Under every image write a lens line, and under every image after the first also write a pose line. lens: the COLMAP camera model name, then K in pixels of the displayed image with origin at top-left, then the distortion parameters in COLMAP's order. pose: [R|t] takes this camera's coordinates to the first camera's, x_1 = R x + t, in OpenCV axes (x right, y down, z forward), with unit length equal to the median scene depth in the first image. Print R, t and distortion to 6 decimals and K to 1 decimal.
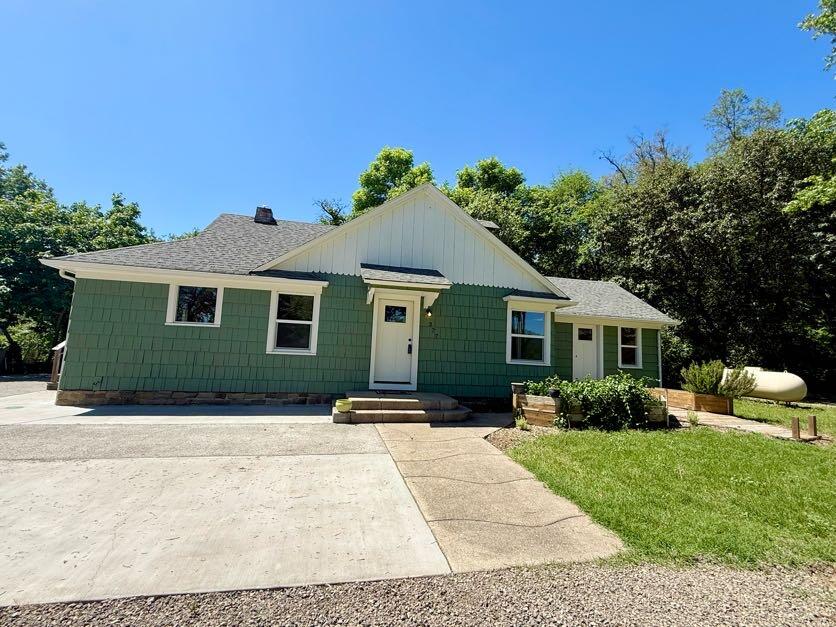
lens RADIAL K [[363.5, 0, 420.8], [0, 363.5, 316.7], [0, 0, 1]] dist [-0.003061, -0.000033]
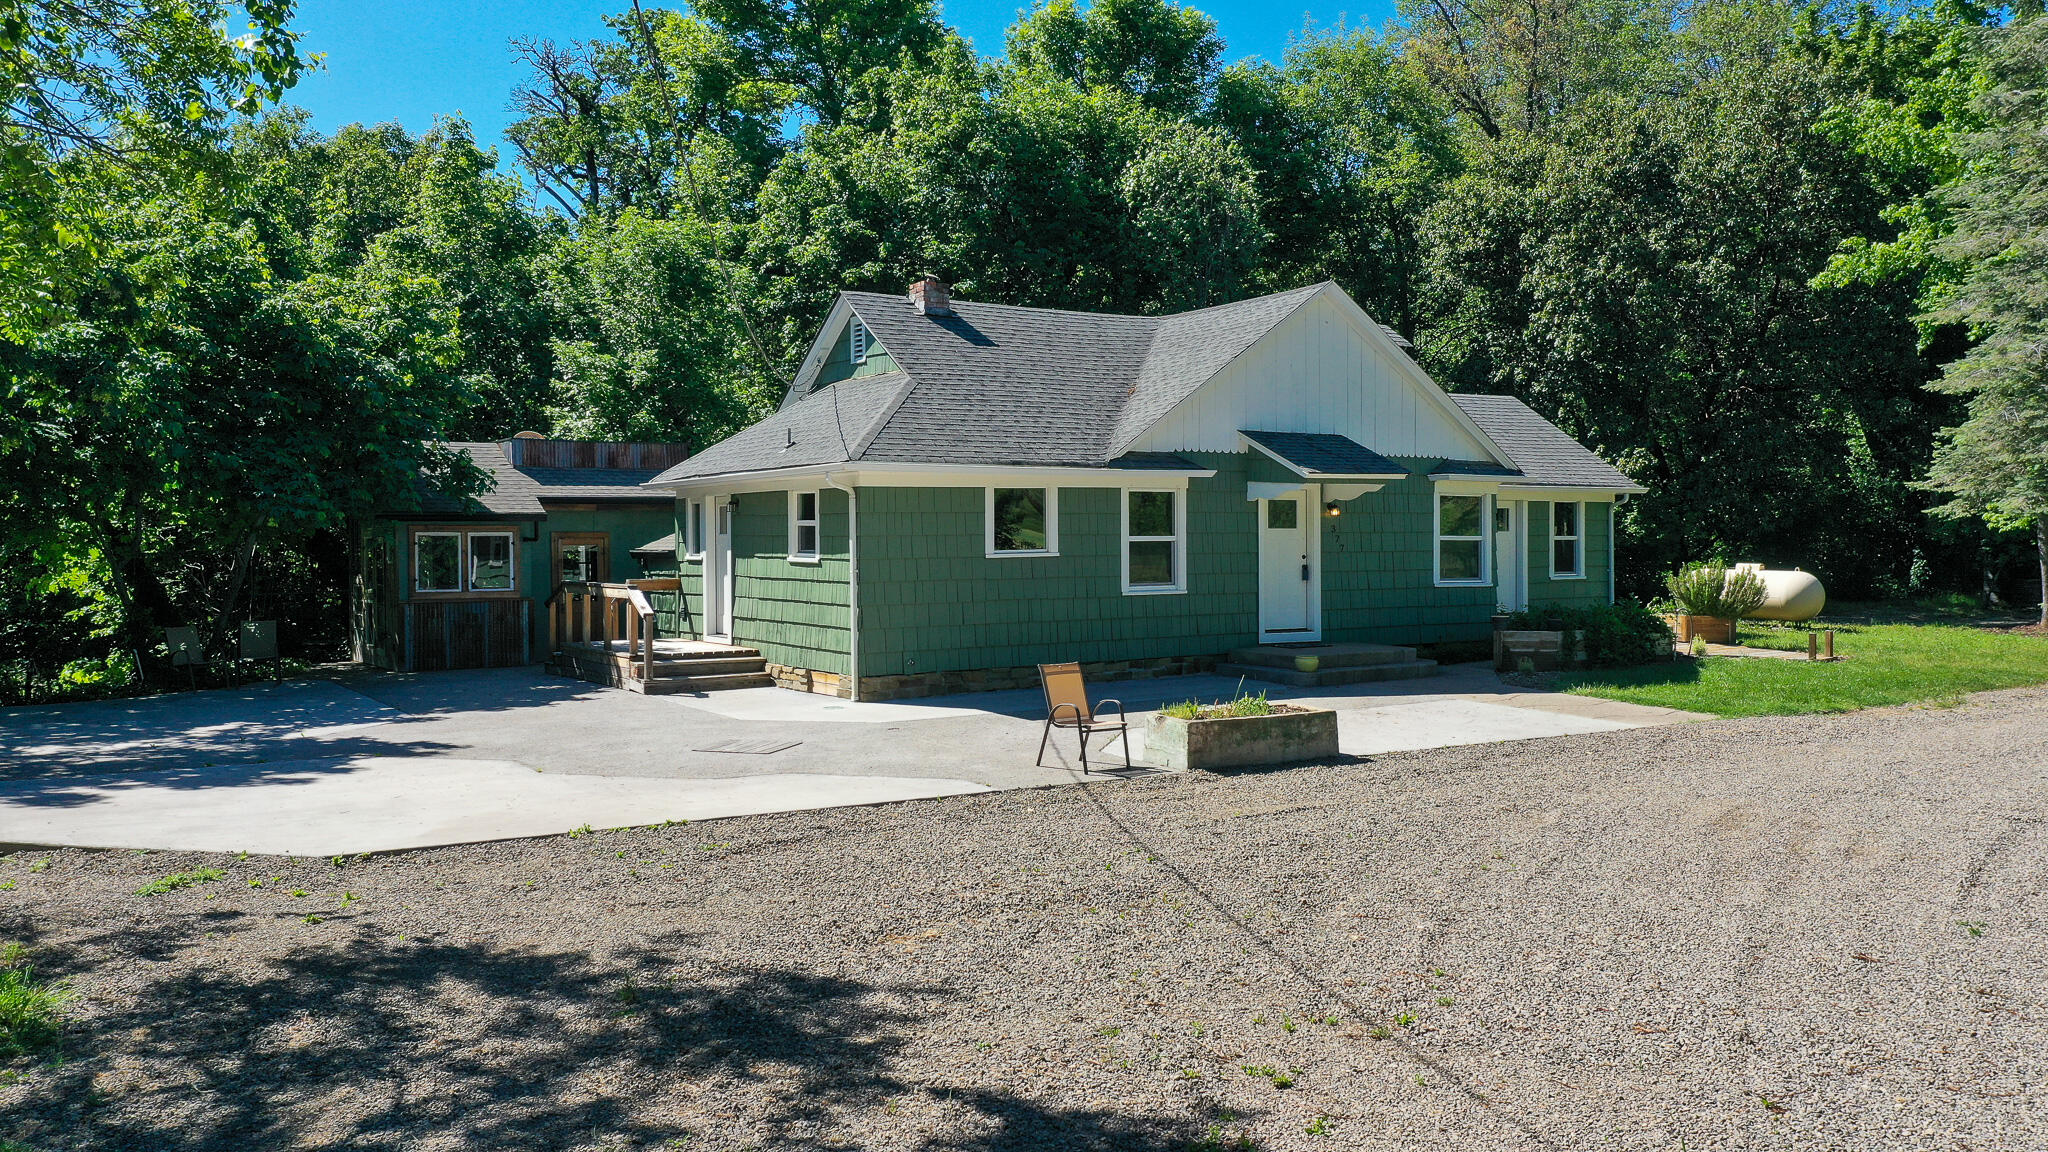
lens RADIAL K [[1611.6, 0, 1023.0], [0, 1611.6, 558.5], [0, 0, 1]] dist [0.007519, 0.000656]
pose [[0.940422, -0.055346, 0.335474, -1.282348], [0.016488, 0.992926, 0.117589, -0.238108], [-0.339609, -0.105051, 0.934682, -1.233251]]
